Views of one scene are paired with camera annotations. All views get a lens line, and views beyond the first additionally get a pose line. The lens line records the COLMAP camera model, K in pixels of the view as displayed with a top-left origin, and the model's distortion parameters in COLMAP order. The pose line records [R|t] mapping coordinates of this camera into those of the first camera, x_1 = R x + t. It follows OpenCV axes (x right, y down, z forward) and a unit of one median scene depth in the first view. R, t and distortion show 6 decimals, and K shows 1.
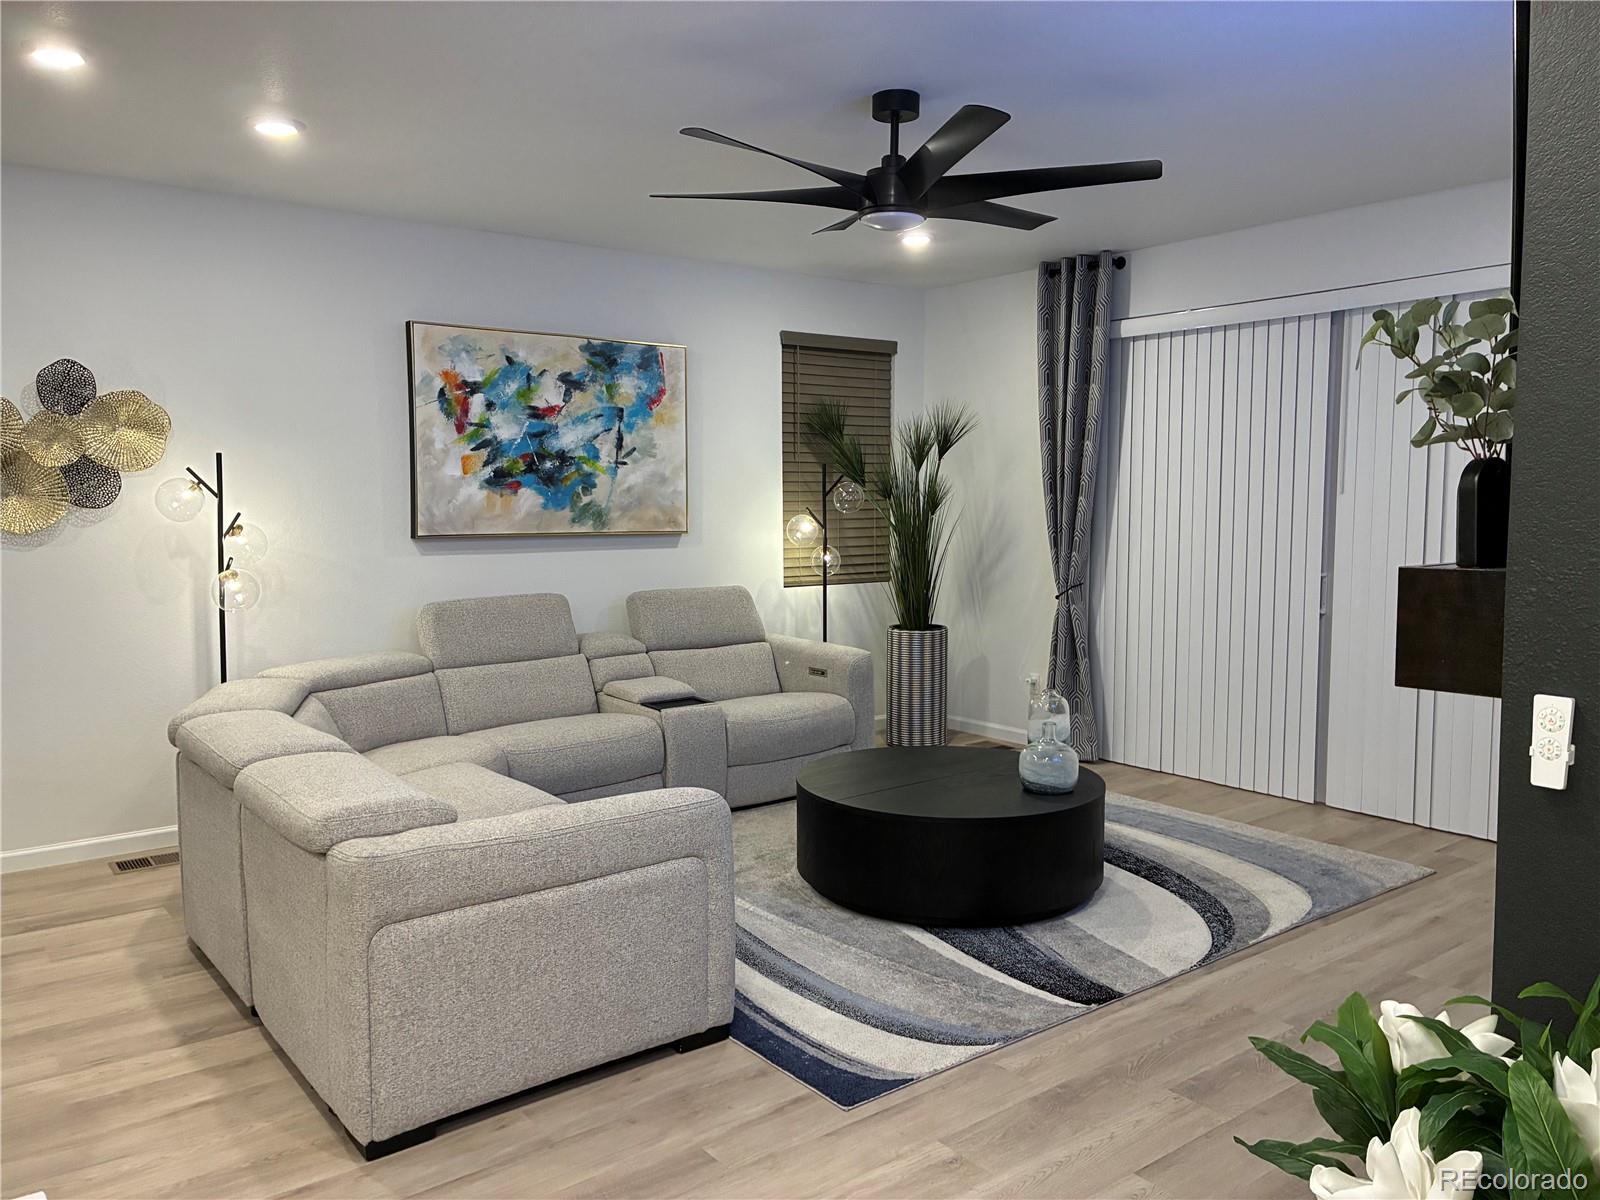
lens RADIAL K [[1220.0, 0, 803.0], [0, 1220.0, 607.4], [0, 0, 1]] dist [0.038431, -0.063546]
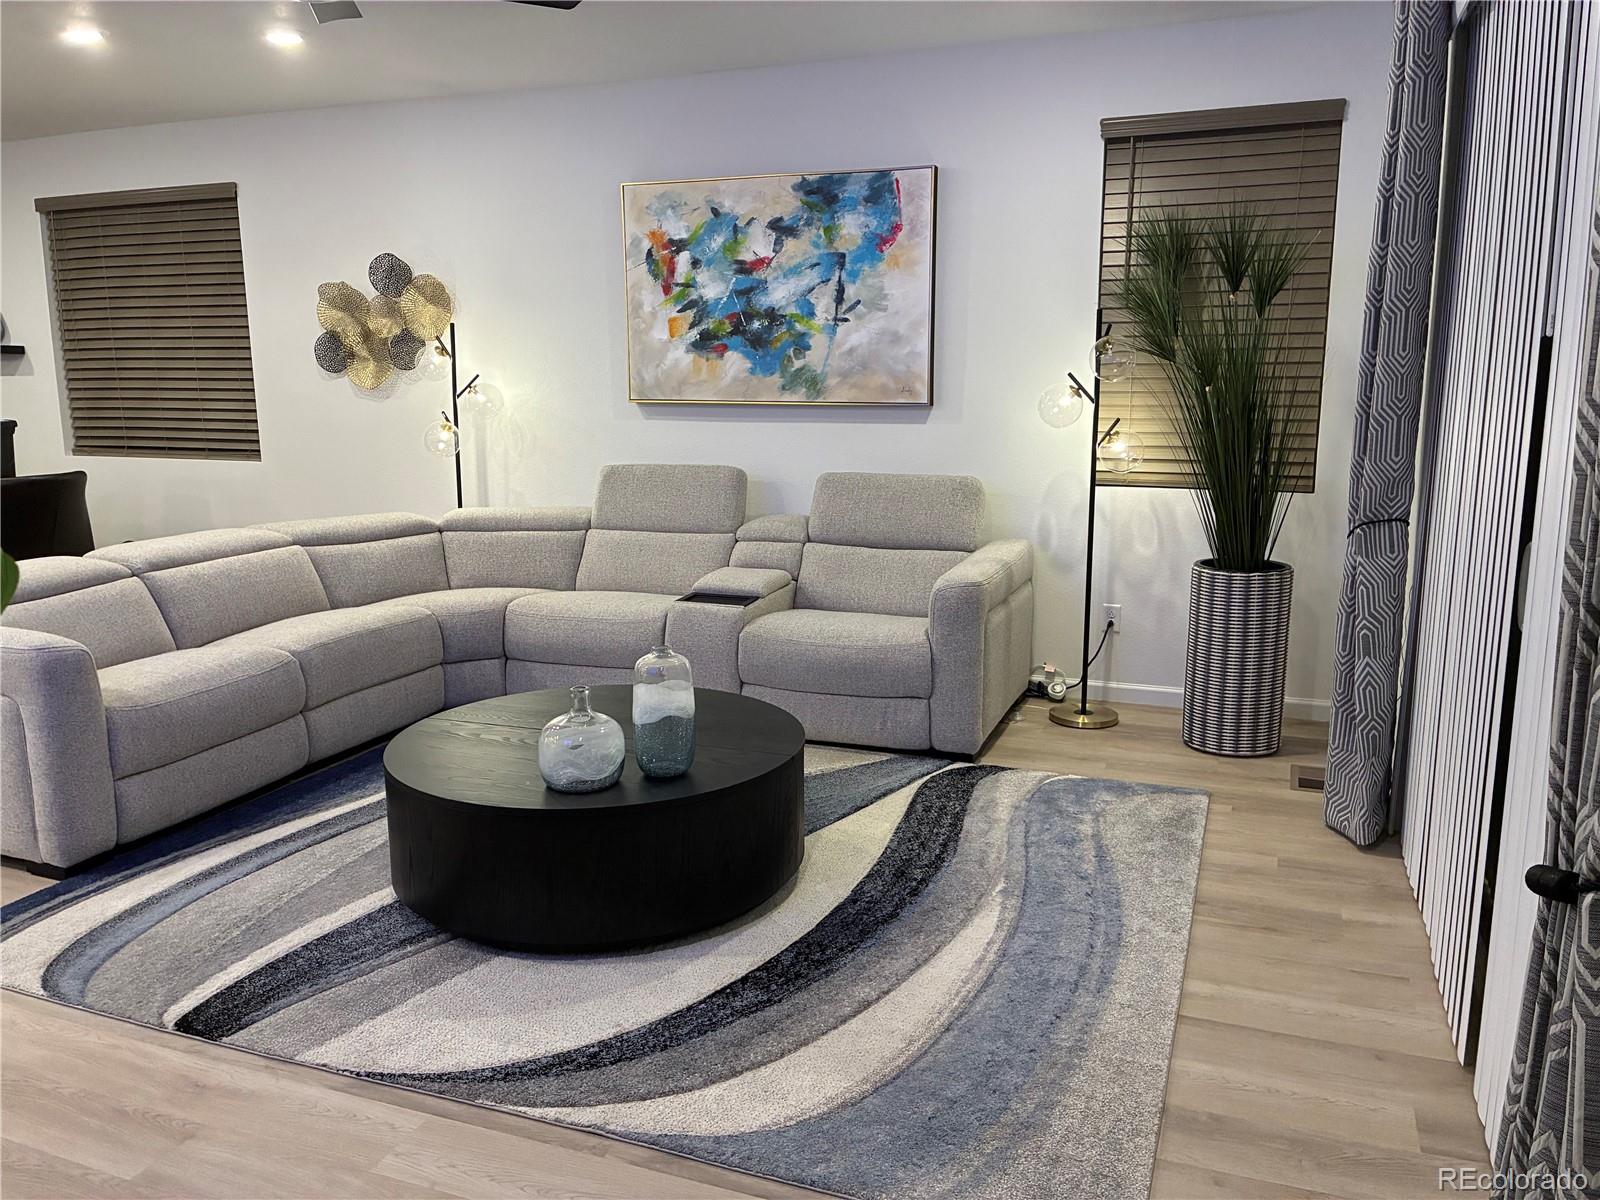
lens RADIAL K [[1220.0, 0, 799.2], [0, 1220.0, 596.3], [0, 0, 1]] dist [0.038431, -0.063546]
pose [[0.509866, 0.150300, -0.847022, 0.912019], [-0.081993, 0.988627, 0.126071, -0.051353], [0.856337, 0.005170, 0.516391, 0.838432]]
